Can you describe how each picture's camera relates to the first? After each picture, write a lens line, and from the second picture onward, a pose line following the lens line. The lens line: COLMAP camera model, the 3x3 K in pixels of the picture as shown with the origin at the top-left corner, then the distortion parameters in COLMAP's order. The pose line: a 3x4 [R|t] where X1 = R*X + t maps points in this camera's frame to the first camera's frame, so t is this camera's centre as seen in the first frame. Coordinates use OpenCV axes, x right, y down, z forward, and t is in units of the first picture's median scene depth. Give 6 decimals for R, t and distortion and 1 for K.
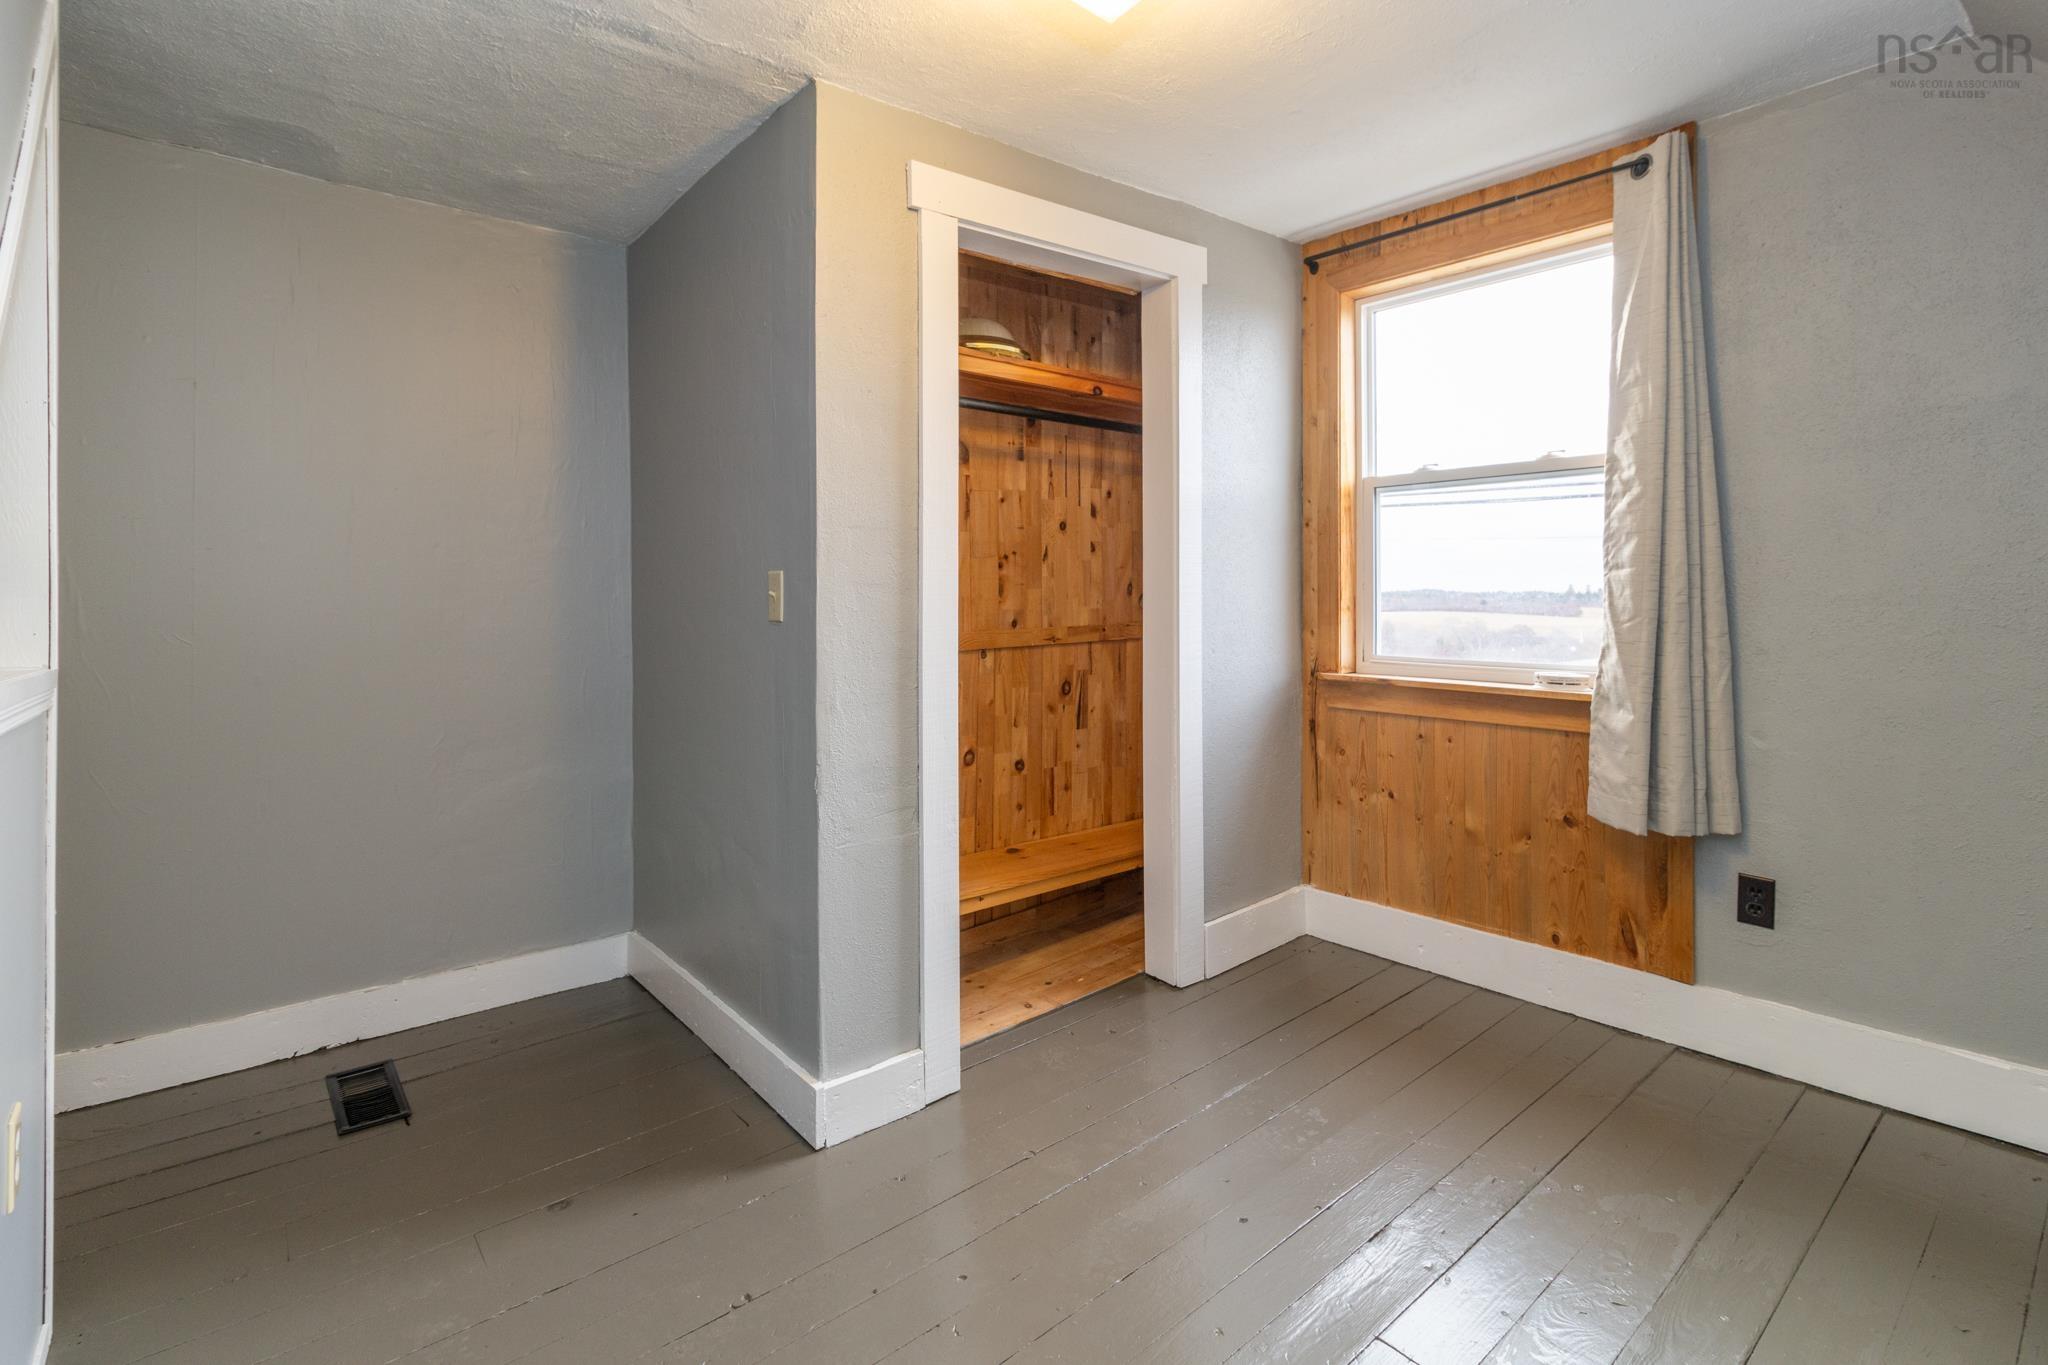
lens RADIAL K [[970.5, 0, 1029.0], [0, 970.5, 593.8], [0, 0, 1]] dist [-0.000846, -0.000211]
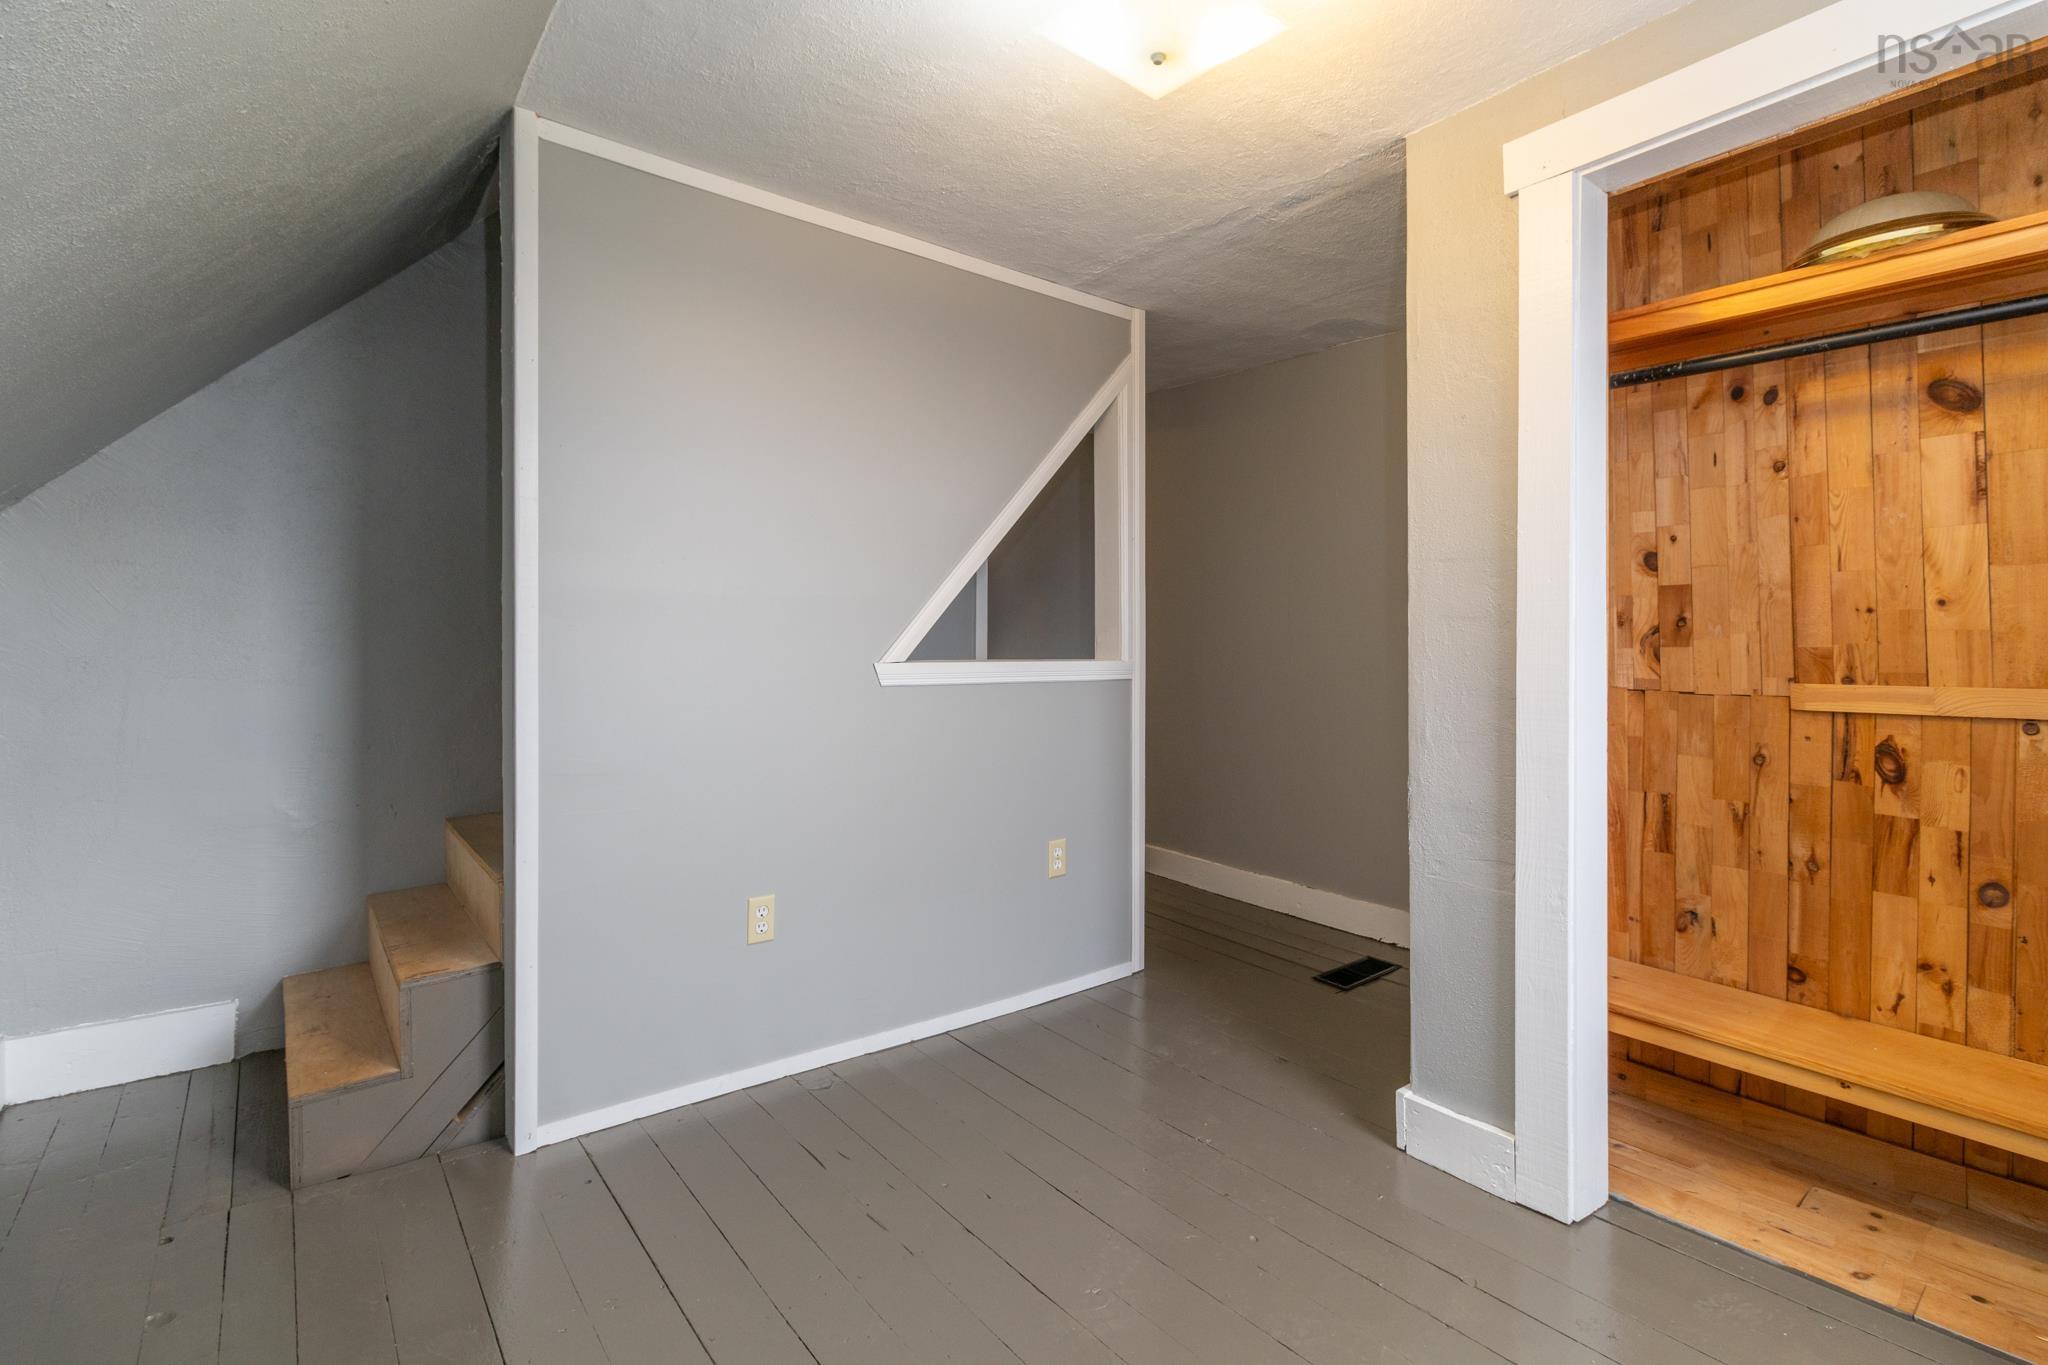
lens RADIAL K [[942.4, 0, 1027.6], [0, 942.4, 629.1], [0, 0, 1]] dist [0.001022, 0.000303]
pose [[-0.028734, 0.006597, -0.999565, 0.760865], [0.004256, 0.999970, 0.006478, -0.005181], [0.999578, -0.004068, -0.028761, 0.573749]]
